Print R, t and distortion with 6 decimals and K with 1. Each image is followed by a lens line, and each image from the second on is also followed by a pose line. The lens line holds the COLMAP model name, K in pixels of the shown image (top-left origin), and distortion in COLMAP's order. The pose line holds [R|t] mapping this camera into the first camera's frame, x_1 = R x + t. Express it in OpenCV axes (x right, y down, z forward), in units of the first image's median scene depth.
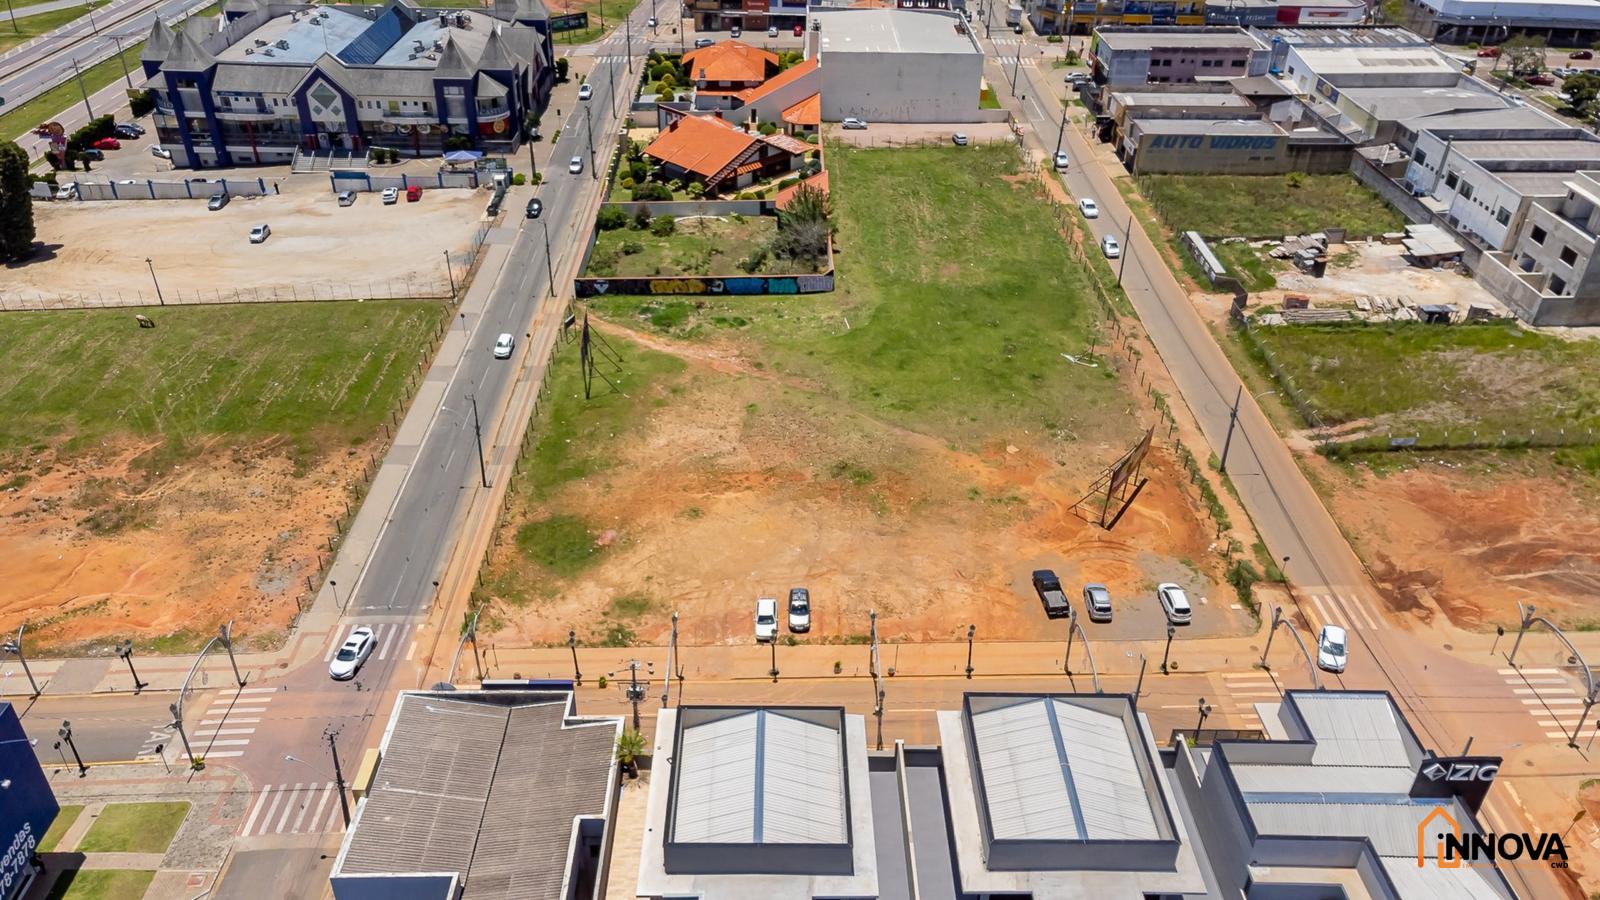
lens RADIAL K [[1192.2, 0, 792.1], [0, 1192.2, 451.3], [0, 0, 1]] dist [0.023701, 0.039654]
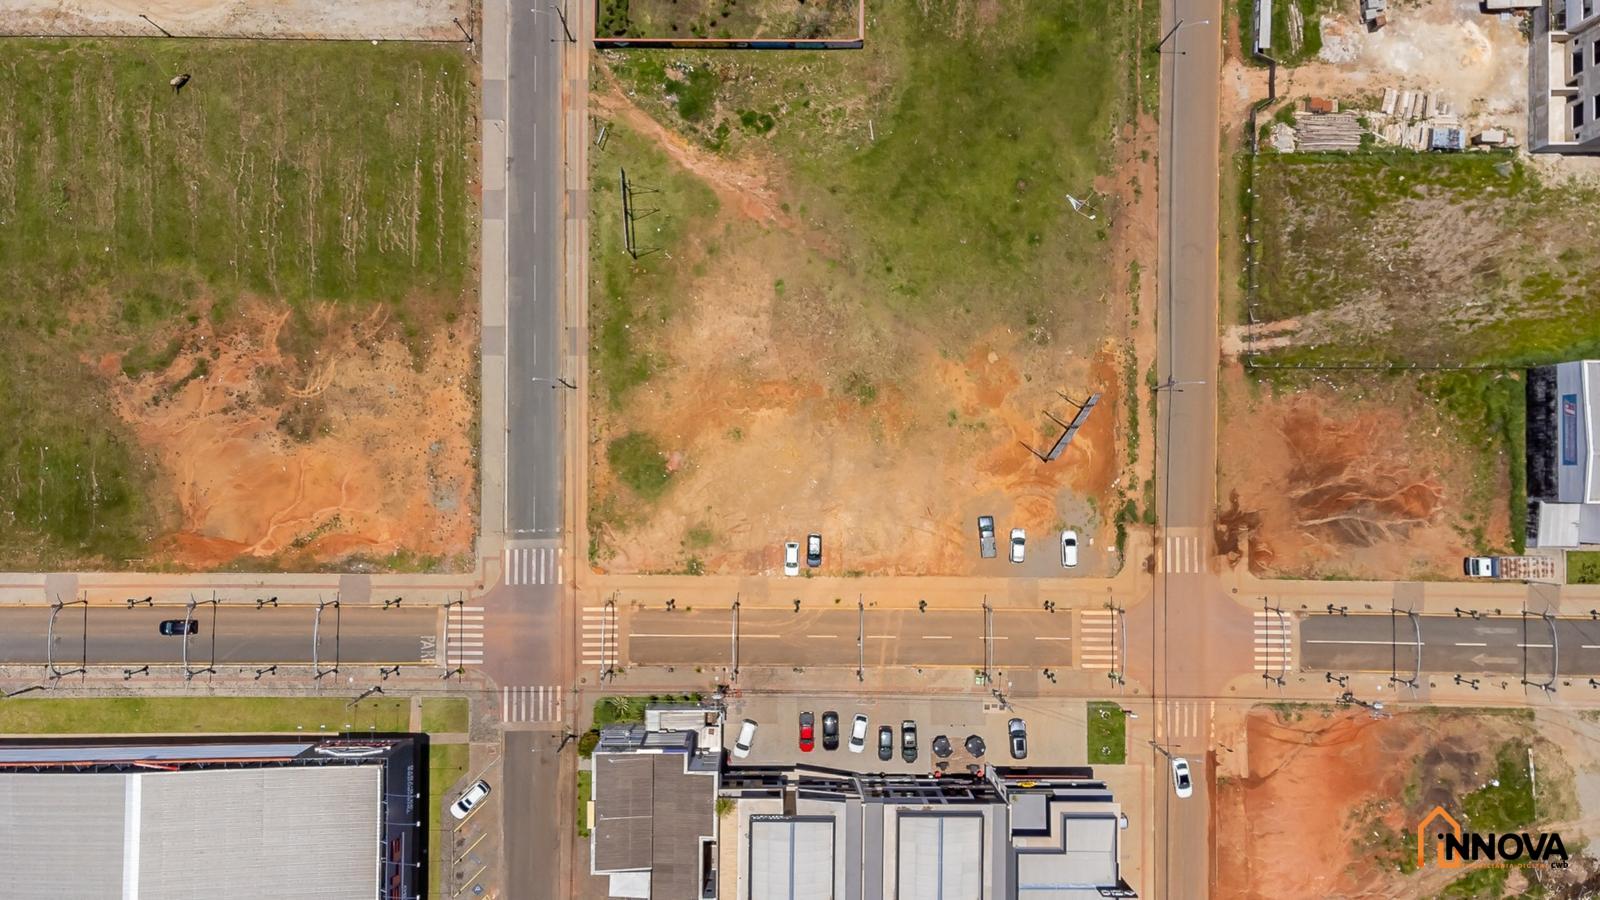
lens RADIAL K [[1192.2, 0, 796.0], [0, 1192.2, 453.5], [0, 0, 1]] dist [0.023701, 0.039654]
pose [[0.999821, 0.018044, 0.005717, -0.019953], [-0.014640, 0.545769, 0.837808, -0.841975], [0.011997, -0.837742, 0.545935, 0.212066]]
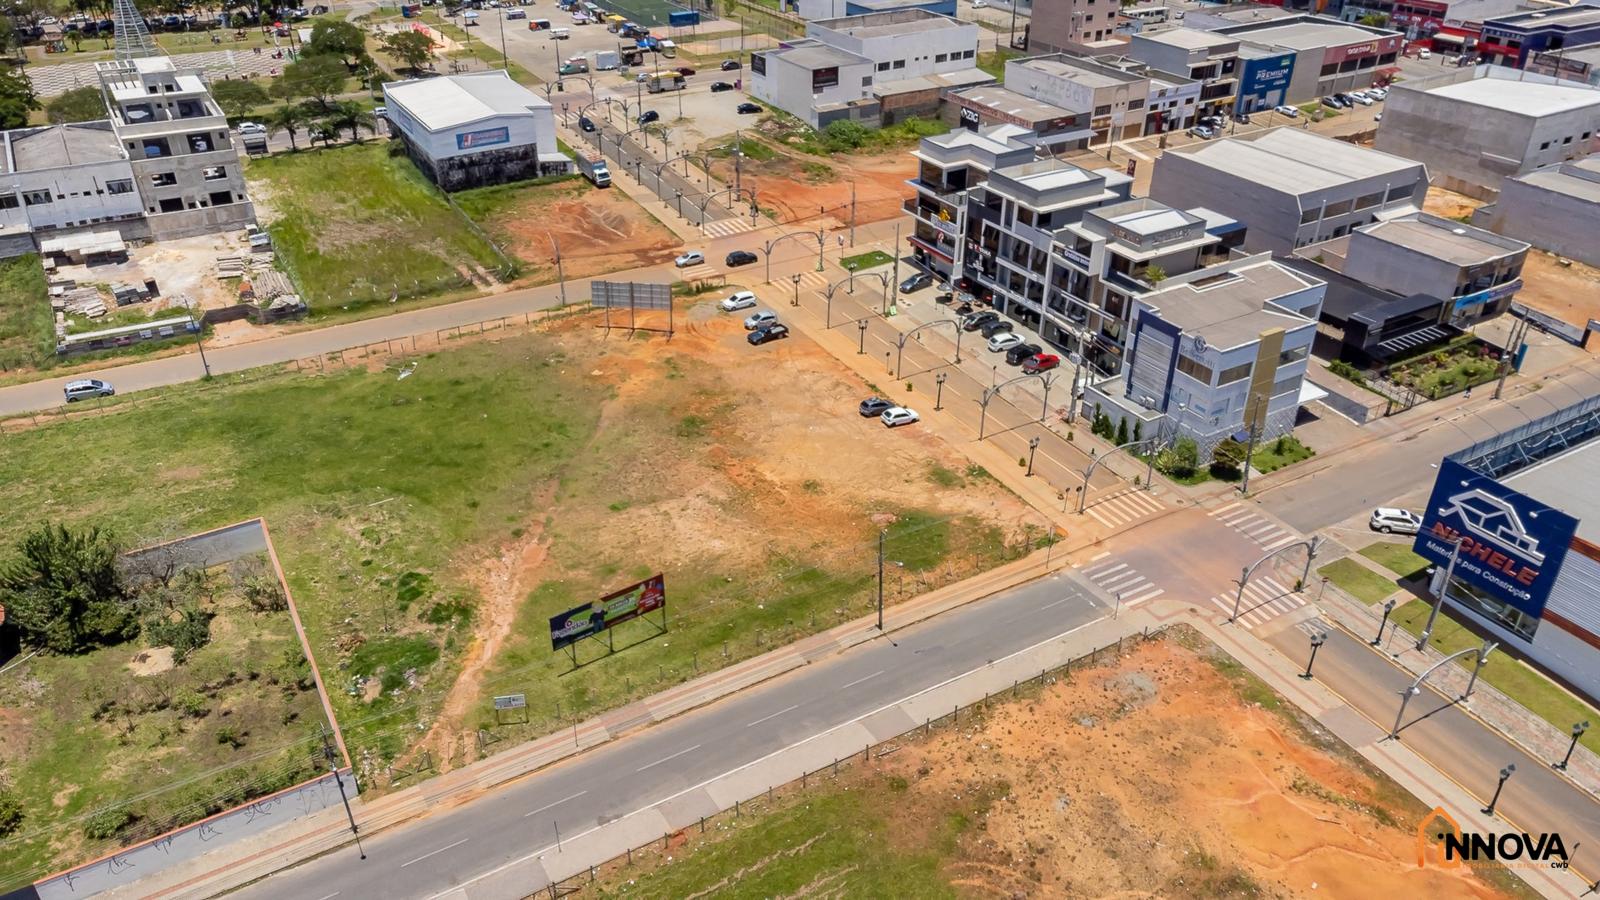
lens RADIAL K [[1192.2, 0, 792.8], [0, 1192.2, 454.4], [0, 0, 1]] dist [0.023701, 0.039654]
pose [[-0.494704, -0.458319, 0.738385, -0.674790], [0.461676, 0.581236, 0.670090, -0.544659], [-0.736290, 0.672390, -0.075945, 0.866448]]
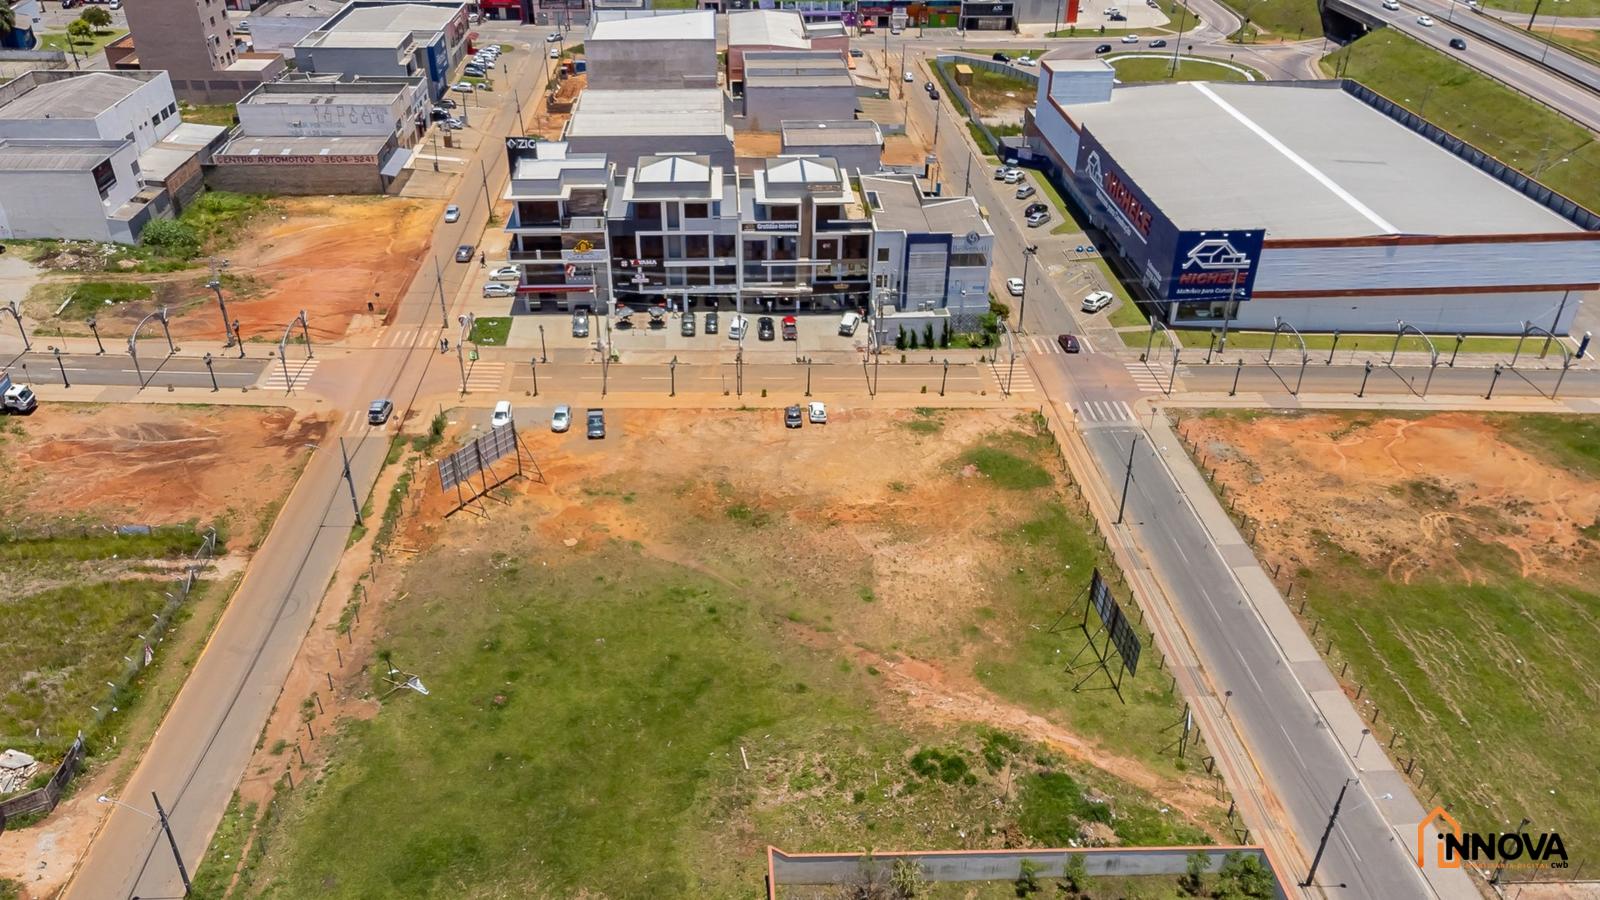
lens RADIAL K [[1213.6, 0, 789.4], [0, 1213.6, 462.9], [0, 0, 1]] dist [0.029874, 0.038310]
pose [[-0.998778, 0.004333, -0.049232, 0.055169], [-0.042494, 0.433340, 0.900228, -0.751452], [0.025235, 0.901220, -0.432626, 1.168774]]
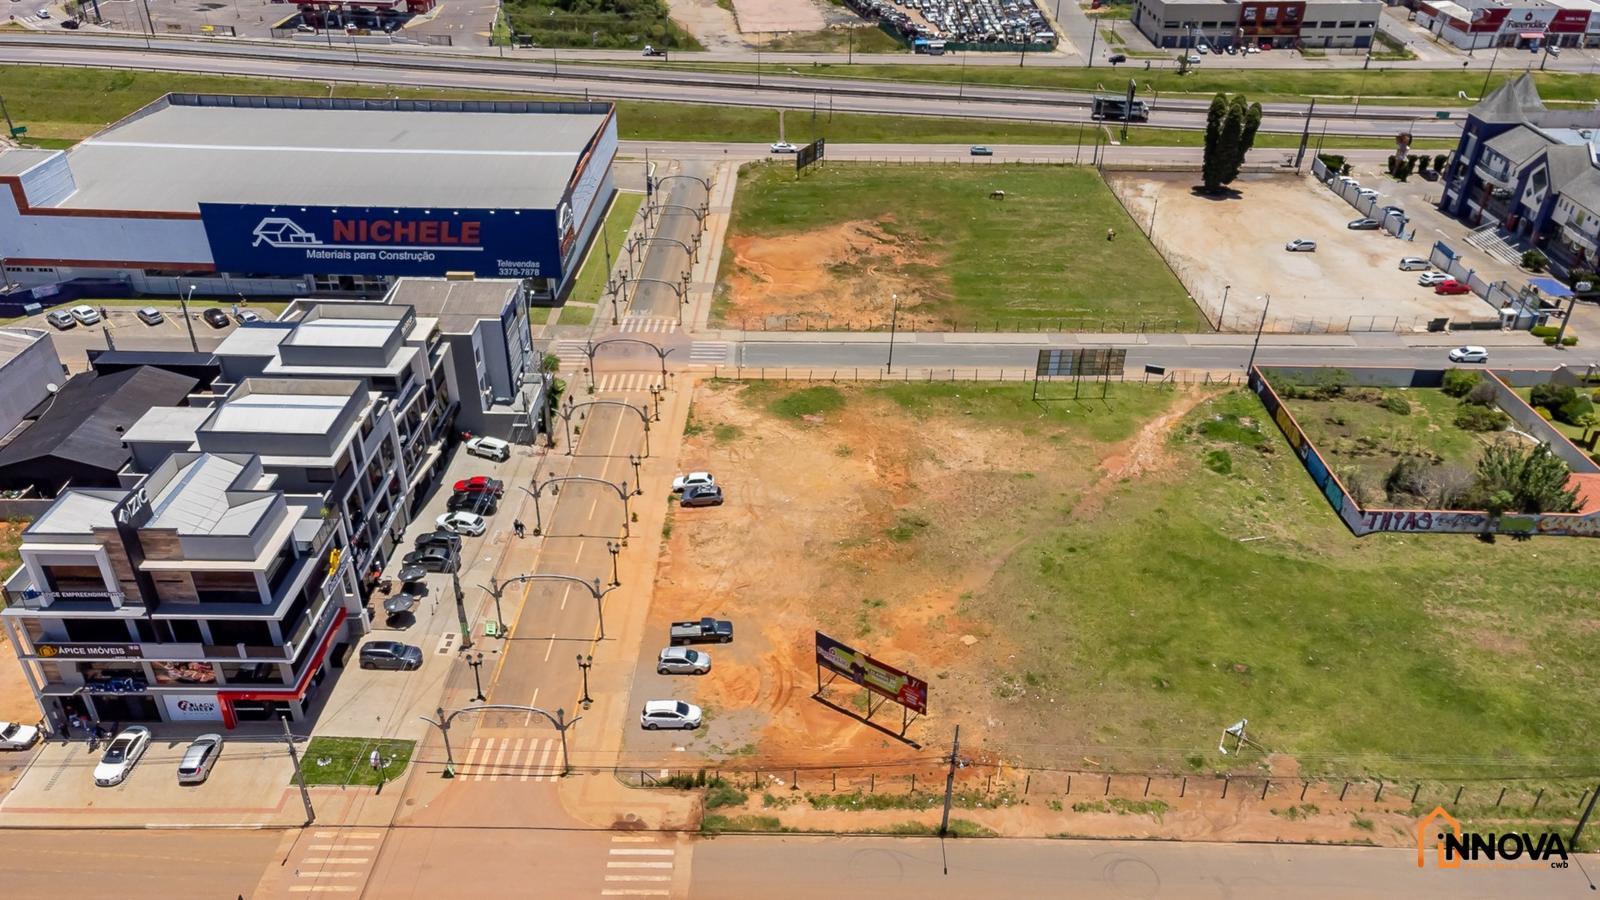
lens RADIAL K [[1192.2, 0, 790.7], [0, 1192.2, 453.9], [0, 0, 1]] dist [0.023701, 0.039654]
pose [[-0.033715, 0.508275, -0.860534, 0.720295], [-0.546095, 0.711756, 0.441795, -0.337480], [0.837044, 0.484829, 0.253570, 0.542208]]
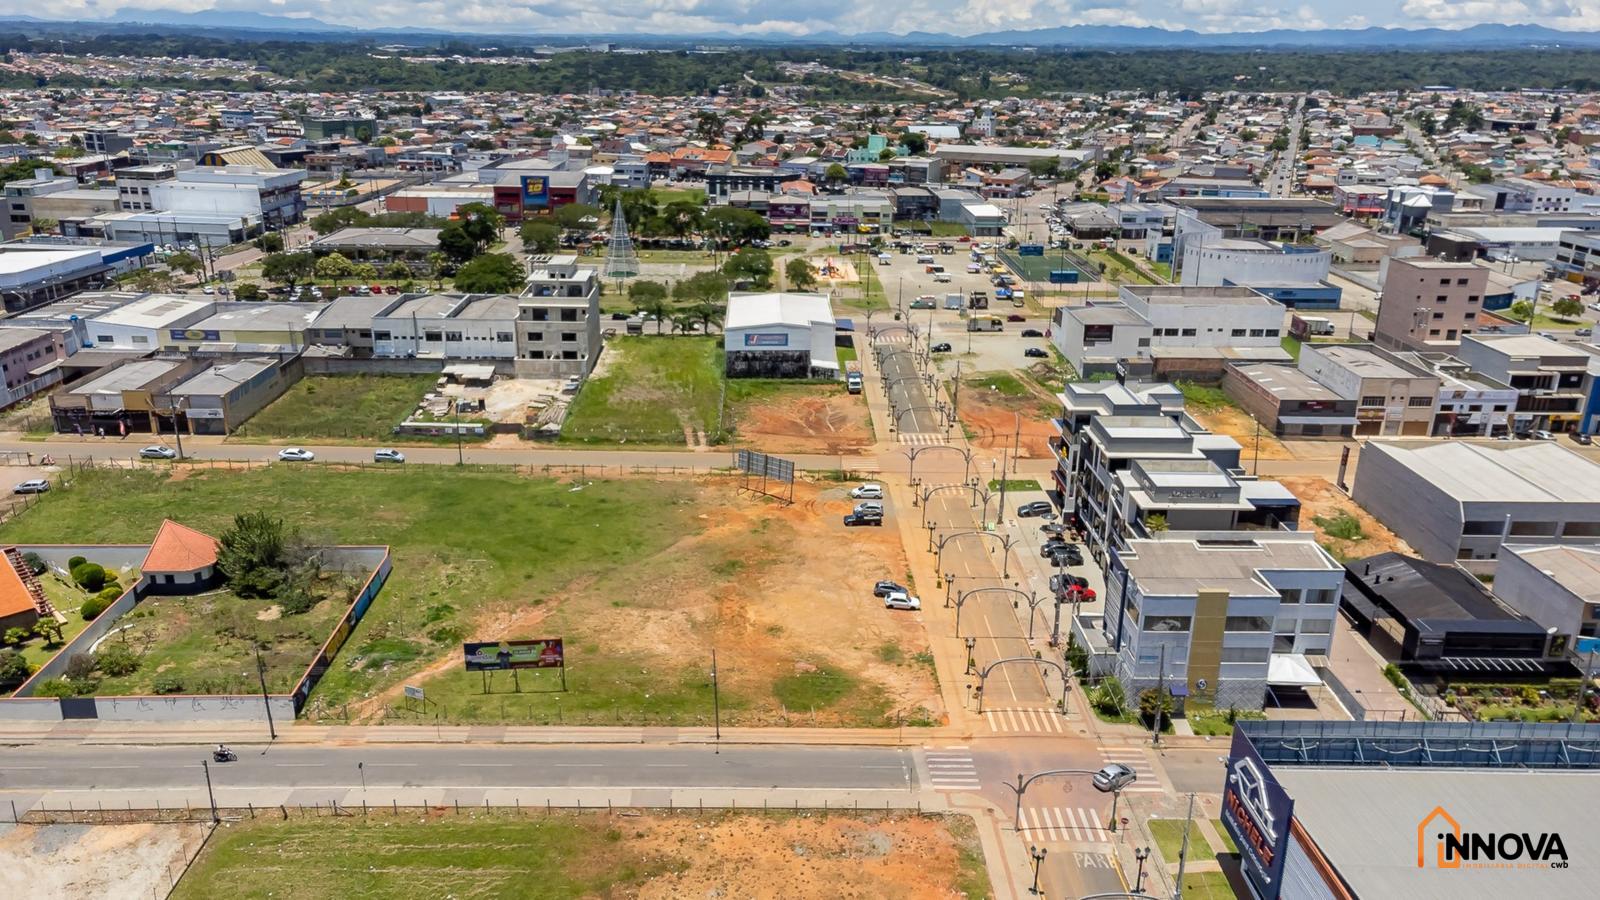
lens RADIAL K [[1192.2, 0, 789.6], [0, 1192.2, 464.2], [0, 0, 1]] dist [0.023701, 0.039654]
pose [[-0.007928, -0.351126, 0.936295, -0.941670], [0.527672, 0.793880, 0.302186, -0.358790], [-0.849411, 0.496453, 0.178986, 0.552260]]
